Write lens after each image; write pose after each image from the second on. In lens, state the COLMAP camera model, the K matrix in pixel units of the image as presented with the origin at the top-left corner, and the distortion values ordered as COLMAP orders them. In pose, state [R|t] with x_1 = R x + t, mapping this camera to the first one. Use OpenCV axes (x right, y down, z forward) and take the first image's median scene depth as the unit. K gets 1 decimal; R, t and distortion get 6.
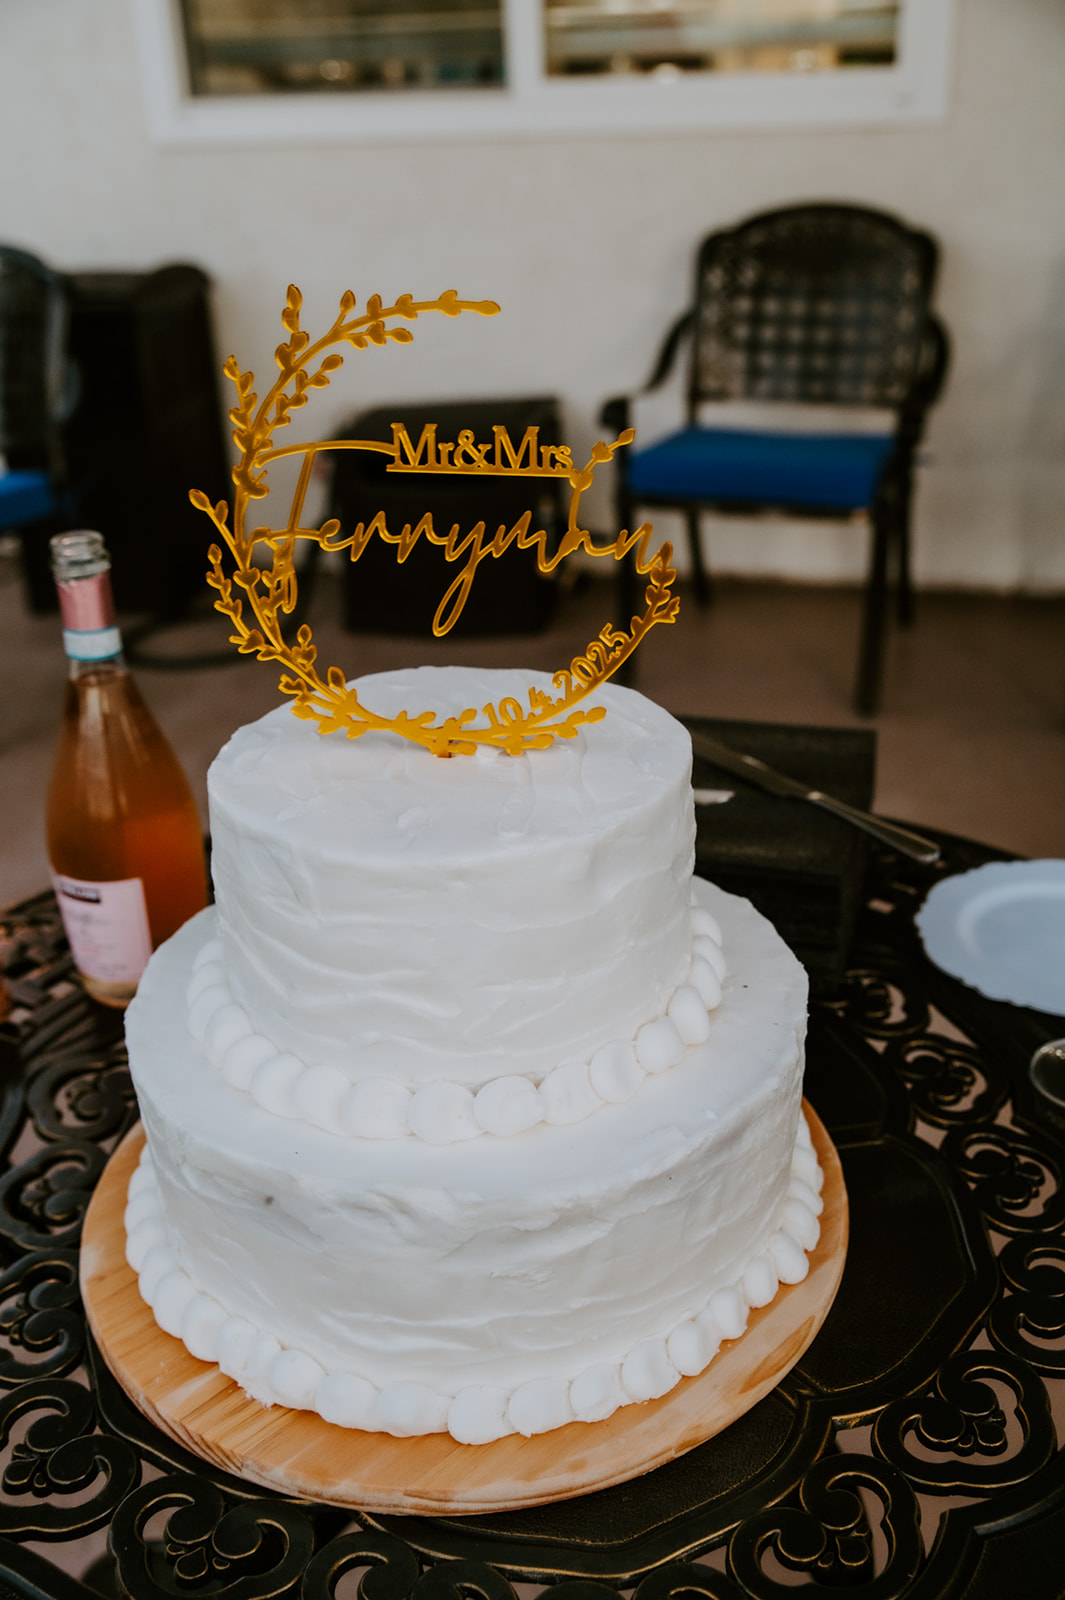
lens RADIAL K [[1627.6, 0, 531.6], [0, 1627.6, 801.7], [0, 0, 1]] dist [-0.105803, 0.000000]
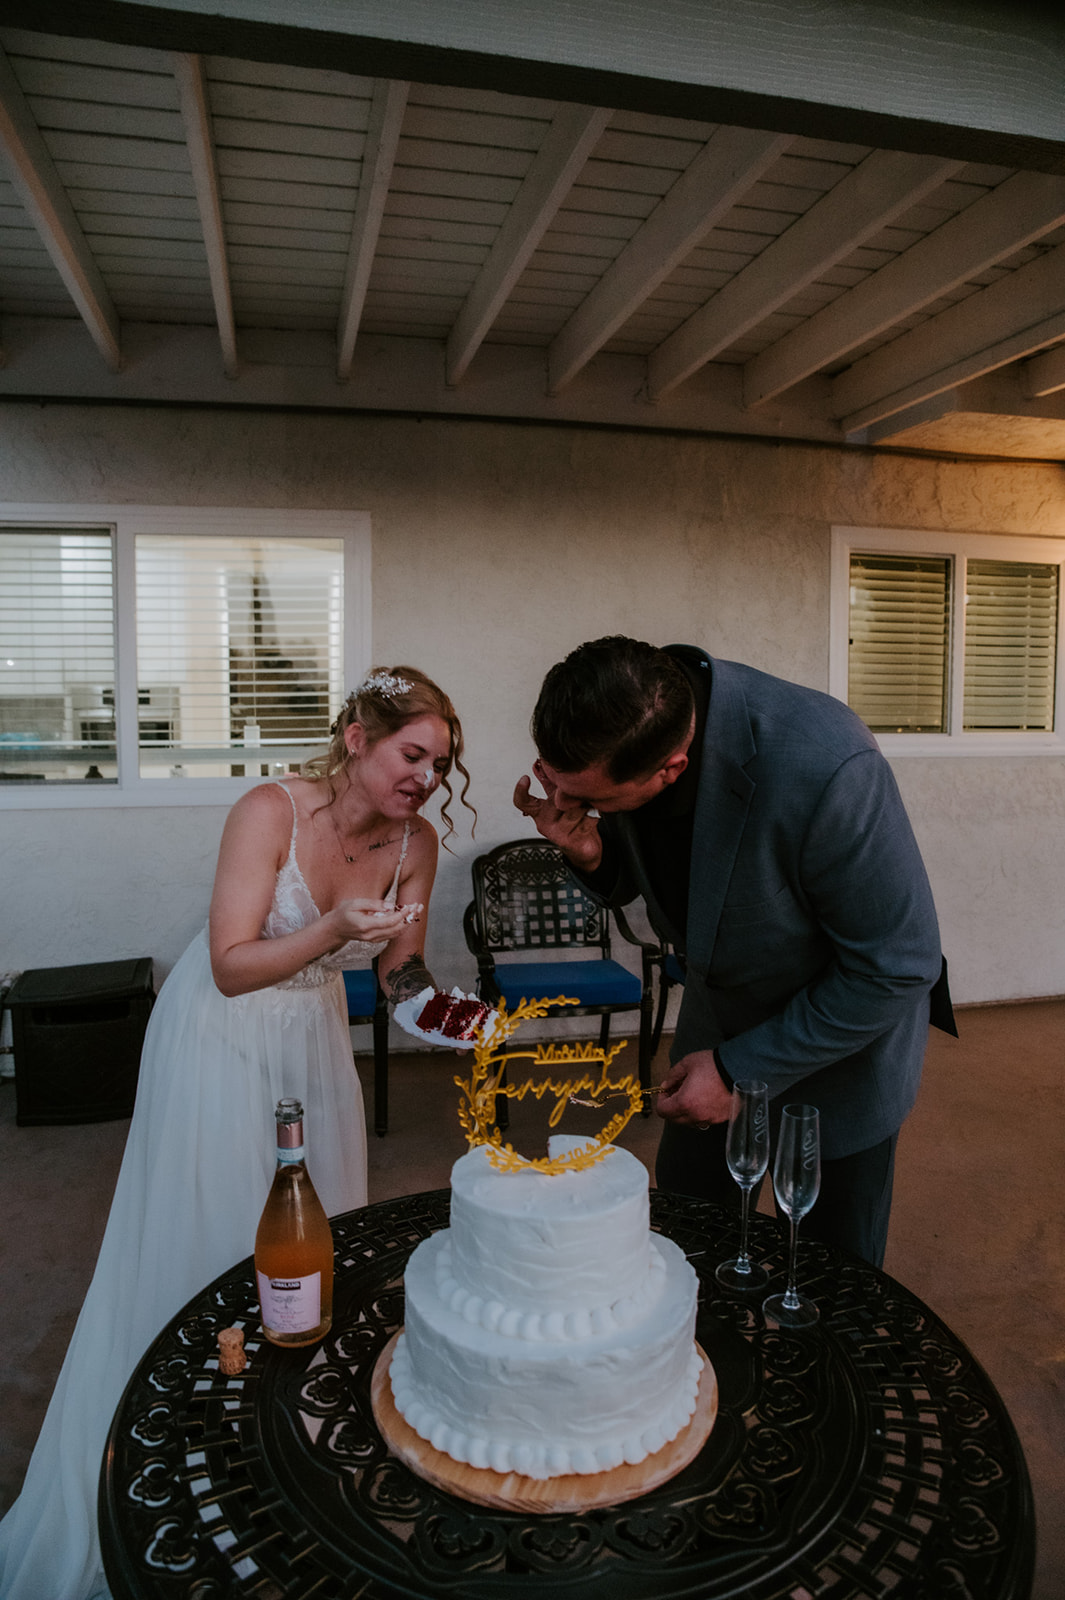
lens RADIAL K [[1106.0, 0, 494.1], [0, 1106.0, 820.1], [0, 0, 1]] dist [-0.083643, 0.010256]
pose [[0.864272, 0.013306, 0.502850, -1.017912], [0.157582, 0.942171, -0.295774, -0.061639], [-0.477706, 0.334868, 0.812195, -0.507472]]
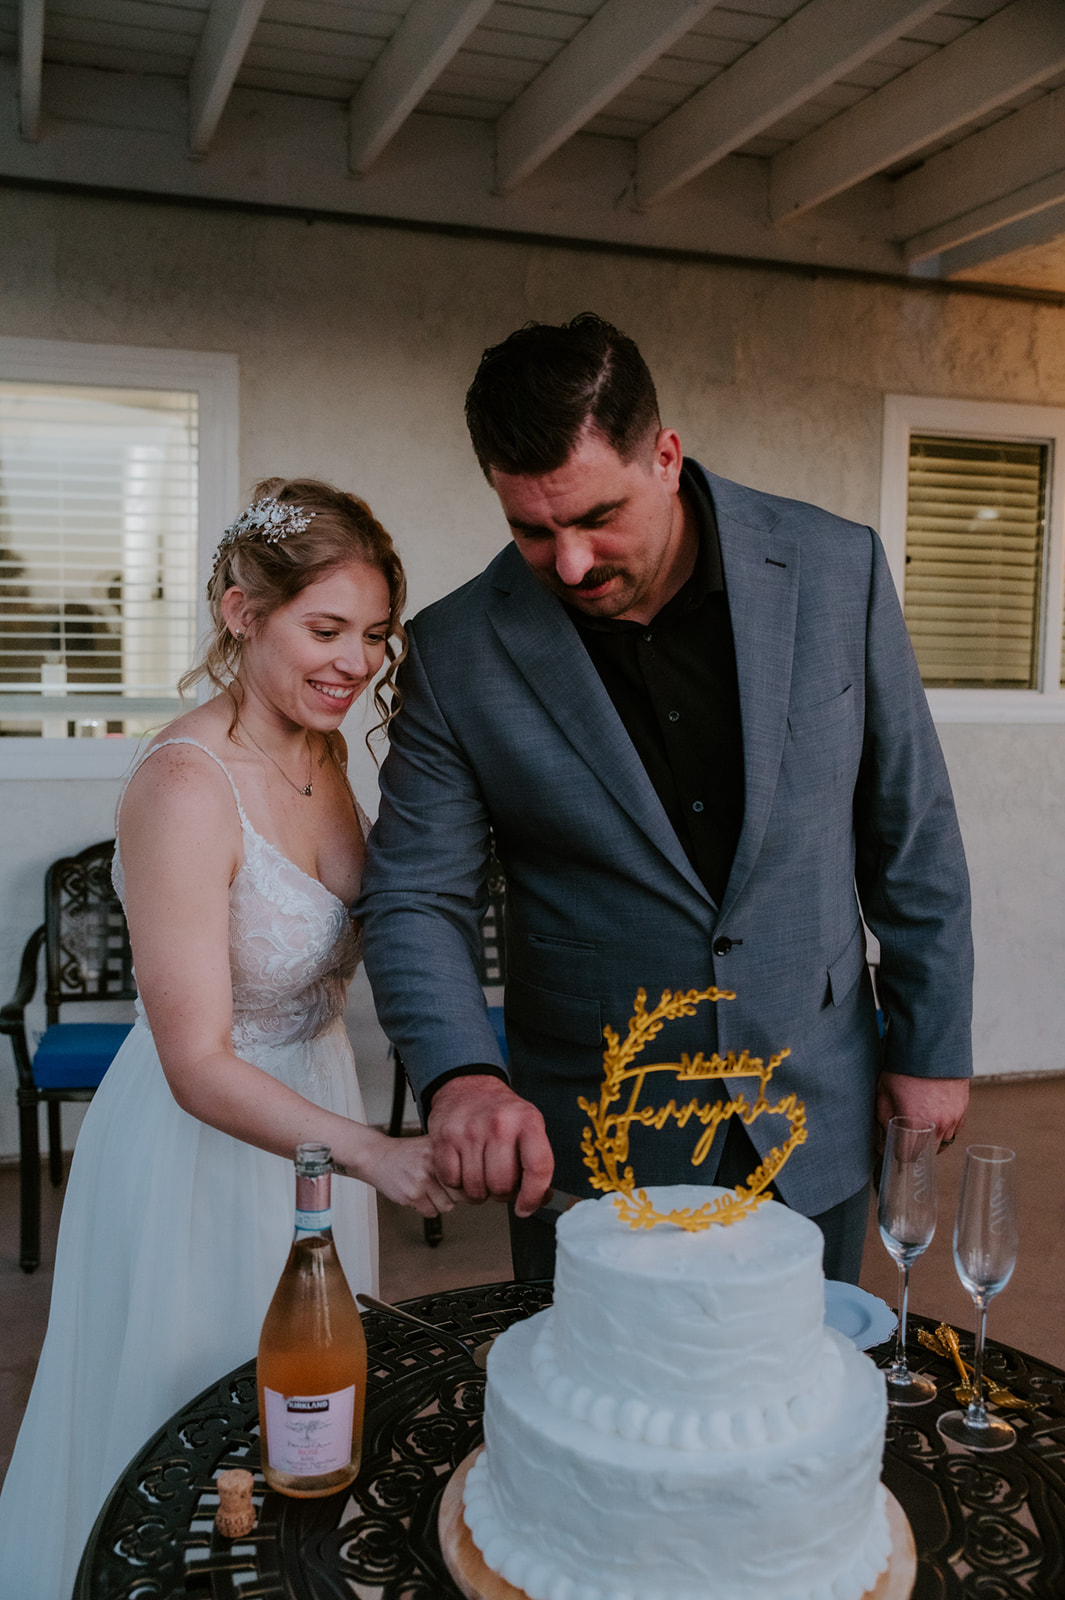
lens RADIAL K [[1582.2, 0, 533.3], [0, 1582.2, 811.8], [0, 0, 1]] dist [0.030771, 0.000000]
pose [[0.811198, 0.019503, 0.584446, -1.331863], [0.178882, 0.943258, -0.279760, -0.007172], [-0.556739, 0.331488, 0.761681, -0.447774]]
